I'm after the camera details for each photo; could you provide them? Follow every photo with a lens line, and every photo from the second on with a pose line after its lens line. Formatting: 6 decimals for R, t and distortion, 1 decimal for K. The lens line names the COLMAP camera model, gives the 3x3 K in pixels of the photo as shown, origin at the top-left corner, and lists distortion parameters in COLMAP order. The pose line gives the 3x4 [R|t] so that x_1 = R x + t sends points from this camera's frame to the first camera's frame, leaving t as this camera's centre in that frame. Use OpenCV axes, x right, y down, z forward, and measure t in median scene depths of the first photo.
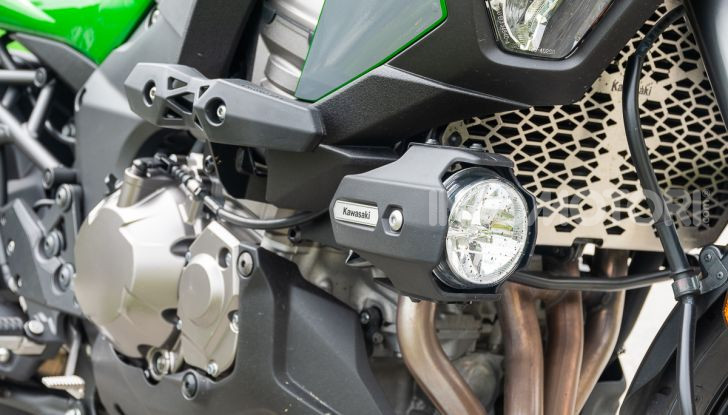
lens RADIAL K [[1457.5, 0, 363.8], [0, 1457.5, 207.1], [0, 0, 1]] dist [0.046489, 0.000000]
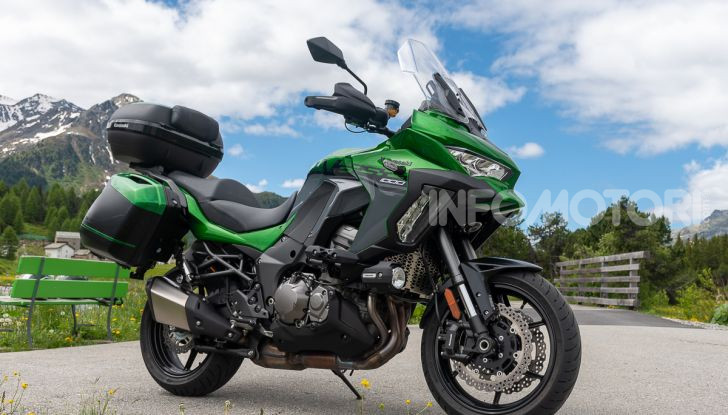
lens RADIAL K [[855.7, 0, 363.7], [0, 855.7, 207.3], [0, 0, 1]] dist [-0.102213, 0.000000]
pose [[0.968348, 0.026025, 0.248245, -0.597750], [0.024484, 0.979850, -0.198228, 0.281147], [-0.248401, 0.198031, 0.948198, -1.397253]]
